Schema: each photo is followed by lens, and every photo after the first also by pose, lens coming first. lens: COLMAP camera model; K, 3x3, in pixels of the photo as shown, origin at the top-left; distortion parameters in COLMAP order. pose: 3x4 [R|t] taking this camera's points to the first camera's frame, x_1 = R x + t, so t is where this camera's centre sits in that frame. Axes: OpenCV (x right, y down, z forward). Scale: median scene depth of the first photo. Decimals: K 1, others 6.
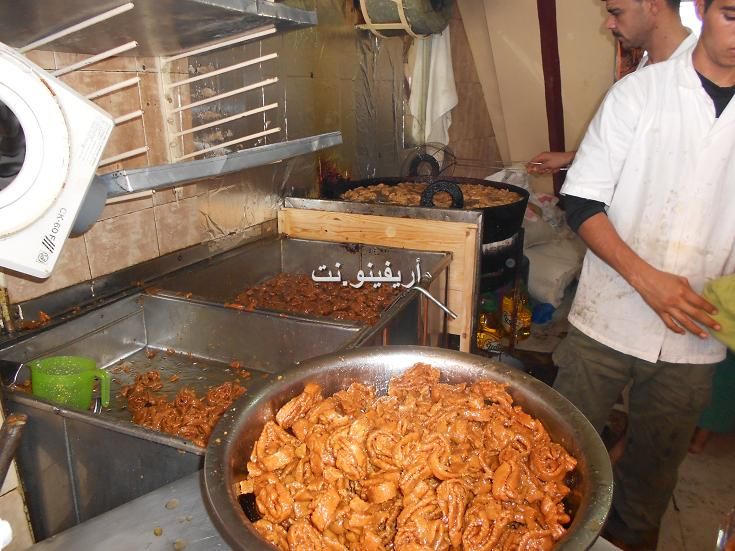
lens RADIAL K [[567.6, 0, 367.5], [0, 567.6, 275.5], [0, 0, 1]] dist [-0.004959, -0.001129]
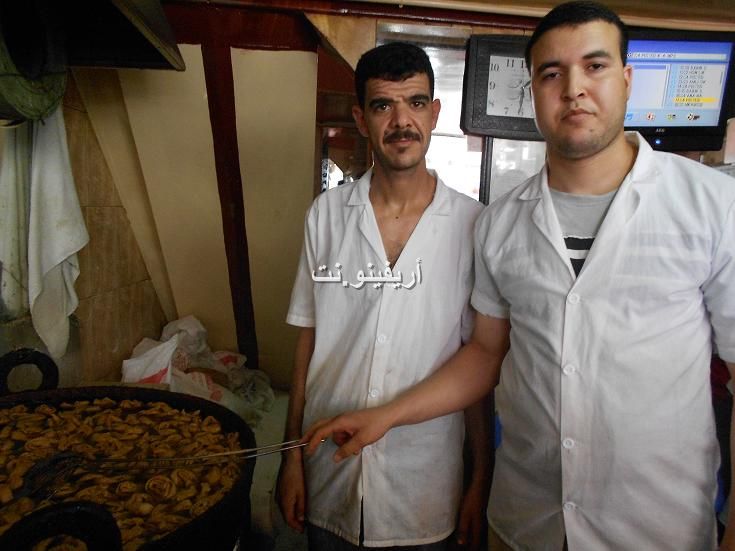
lens RADIAL K [[567.6, 0, 367.5], [0, 567.6, 275.5], [0, 0, 1]] dist [-0.004959, -0.001129]
pose [[0.821966, -0.037343, 0.568311, 0.053137], [0.142580, 0.979566, -0.141851, -0.126463], [-0.551401, 0.197626, 0.810494, 0.321728]]
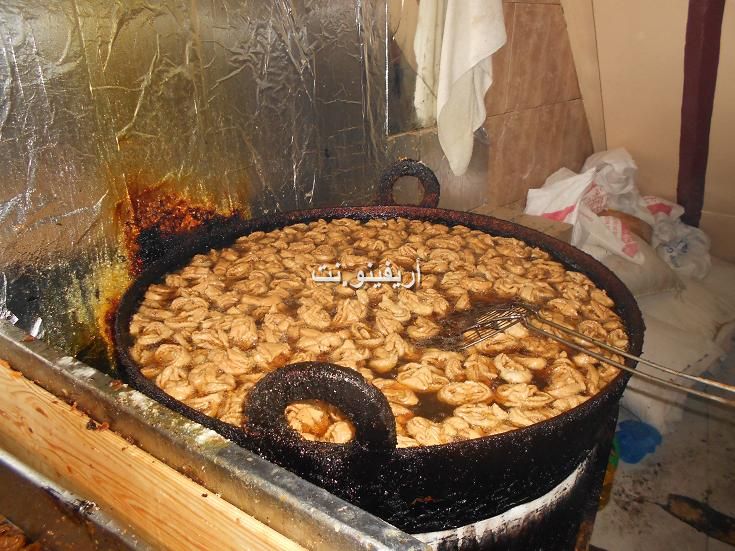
lens RADIAL K [[552.1, 0, 343.4], [0, 552.1, 274.3], [0, 0, 1]] dist [-0.020093, -0.004251]
pose [[0.982647, 0.070293, -0.171650, 0.102160], [-0.050405, 0.991781, 0.117597, -0.132815], [0.178505, -0.106904, 0.978114, 0.420197]]
